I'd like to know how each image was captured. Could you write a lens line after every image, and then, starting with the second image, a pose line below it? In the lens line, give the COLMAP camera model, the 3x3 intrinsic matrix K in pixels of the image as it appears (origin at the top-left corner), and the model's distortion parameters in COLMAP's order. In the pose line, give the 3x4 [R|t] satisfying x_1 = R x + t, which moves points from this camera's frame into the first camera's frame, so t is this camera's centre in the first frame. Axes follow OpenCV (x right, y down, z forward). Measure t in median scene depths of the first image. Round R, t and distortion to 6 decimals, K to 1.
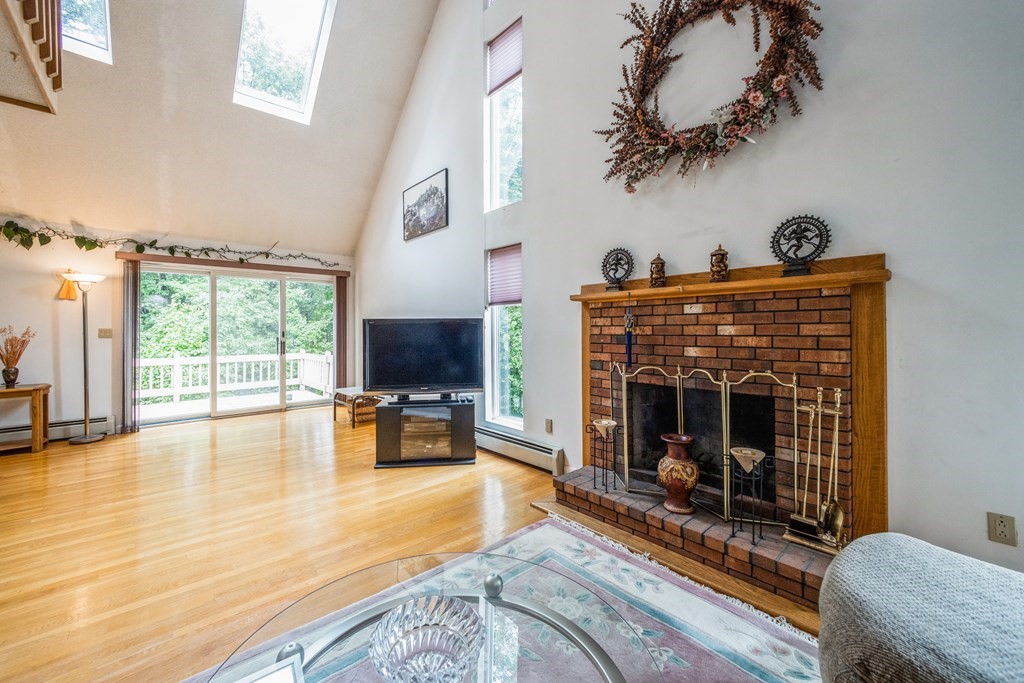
lens RADIAL K [[404.2, 0, 509.0], [0, 404.2, 331.2], [0, 0, 1]] dist [0.001764, -0.000376]
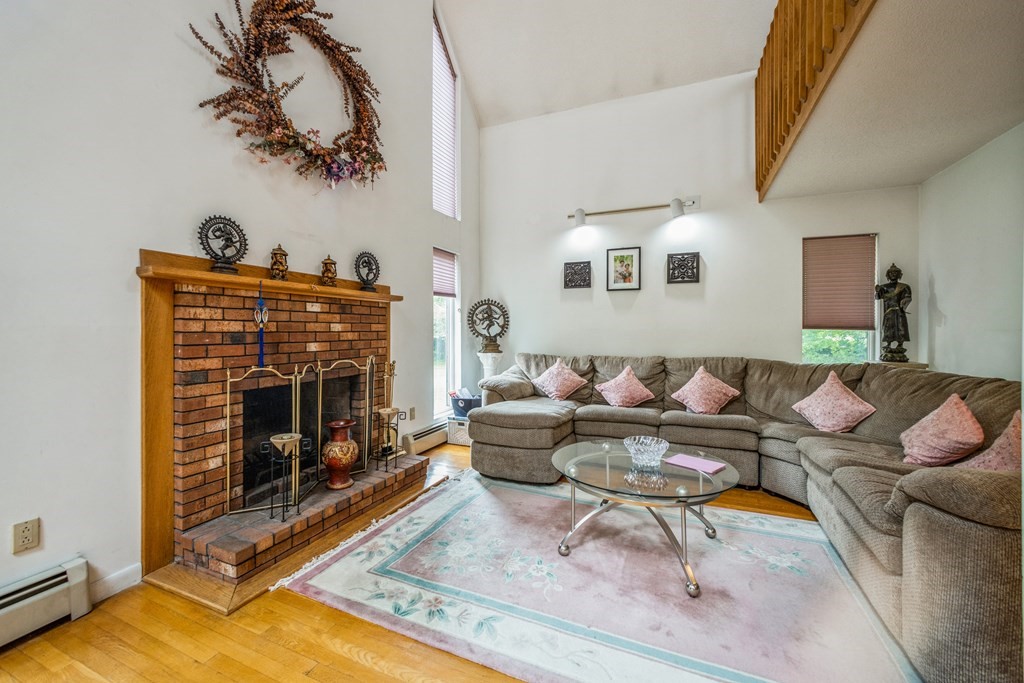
lens RADIAL K [[404.2, 0, 510.7], [0, 404.2, 335.6], [0, 0, 1]] dist [0.001764, -0.000376]
pose [[-0.418176, -0.013131, 0.908271, -0.615153], [-0.001420, 0.999904, 0.013802, 0.003923], [-0.908365, 0.004482, -0.418155, 0.801008]]
